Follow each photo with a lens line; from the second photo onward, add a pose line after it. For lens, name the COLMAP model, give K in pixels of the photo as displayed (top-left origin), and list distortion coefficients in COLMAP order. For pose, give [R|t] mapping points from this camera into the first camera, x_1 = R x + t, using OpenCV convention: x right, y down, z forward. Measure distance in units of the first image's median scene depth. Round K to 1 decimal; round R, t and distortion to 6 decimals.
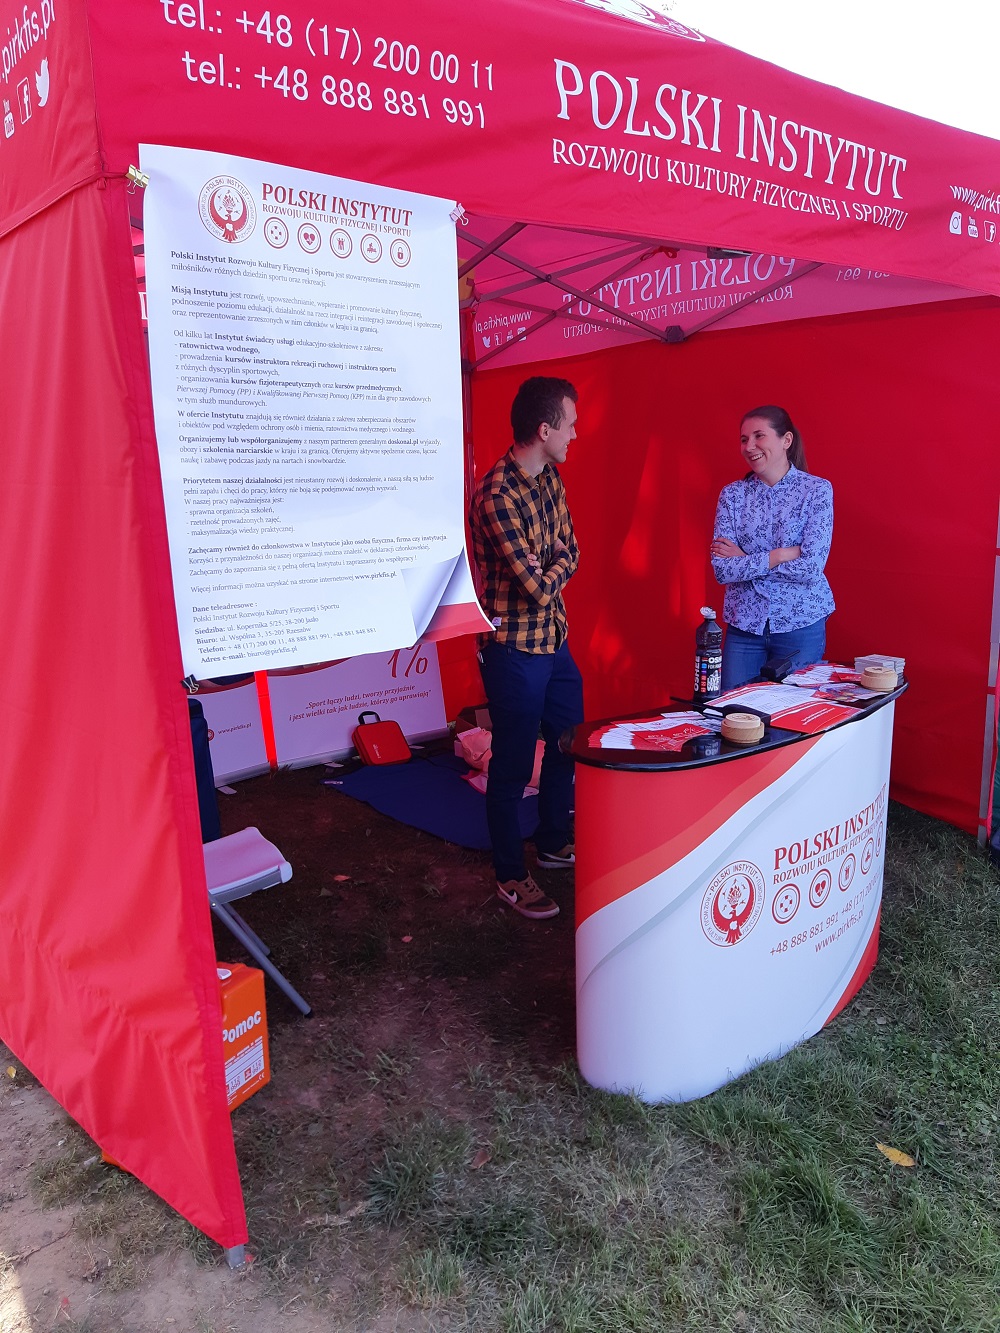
lens RADIAL K [[1035.8, 0, 497.3], [0, 1035.8, 689.1], [0, 0, 1]] dist [0.083800, -0.156138]
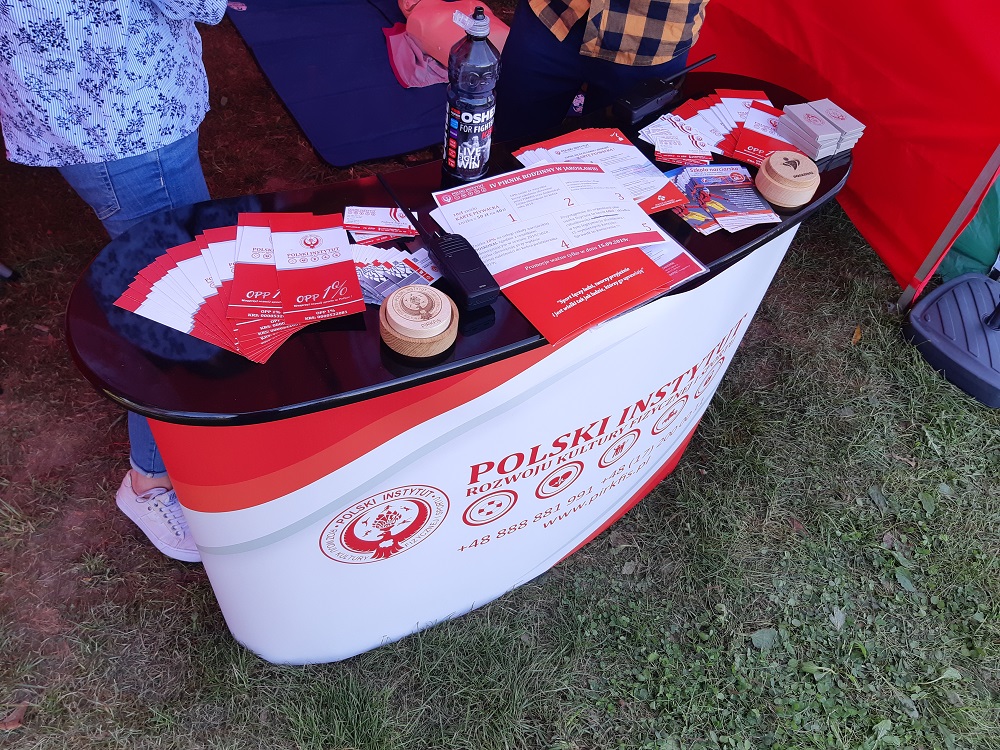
lens RADIAL K [[777.0, 0, 511.2], [0, 777.0, 373.8], [0, 0, 1]] dist [0.083800, -0.156138]
pose [[0.974122, 0.225245, -0.018762, 0.290845], [-0.171776, 0.791716, 0.586241, -0.179840], [0.146902, -0.567847, 0.809919, 0.655775]]
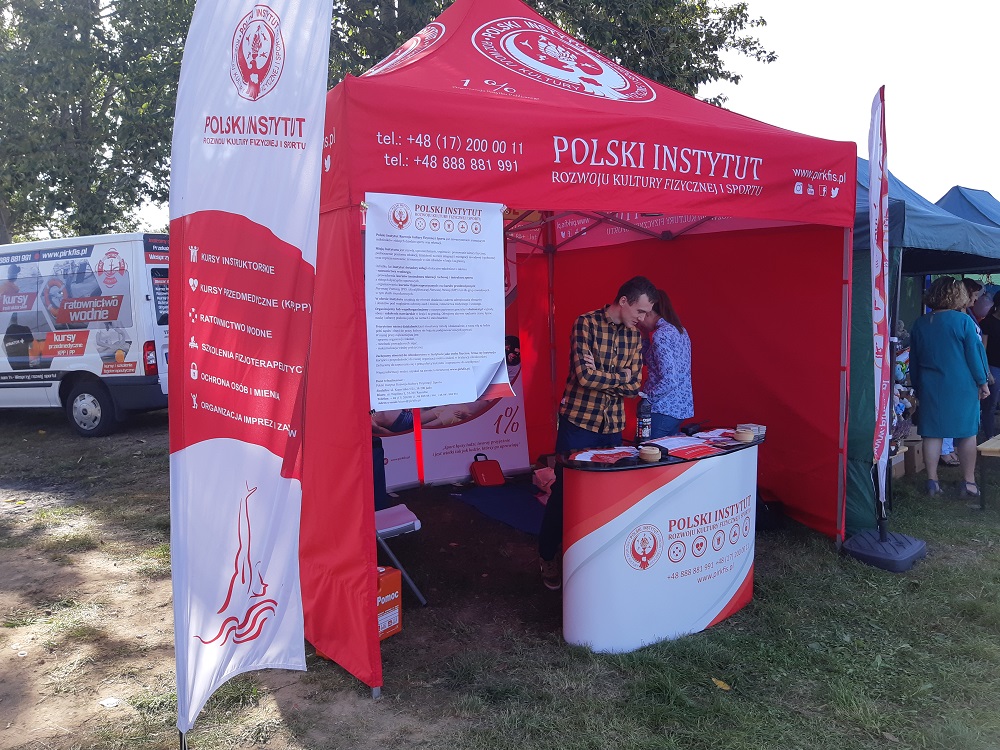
lens RADIAL K [[777.0, 0, 511.2], [0, 777.0, 373.8], [0, 0, 1]] dist [0.083800, -0.156138]
pose [[0.991723, 0.030887, -0.124626, 0.153510], [-0.044530, 0.993130, -0.108216, 0.056791], [0.120427, 0.112870, 0.986285, -0.464355]]
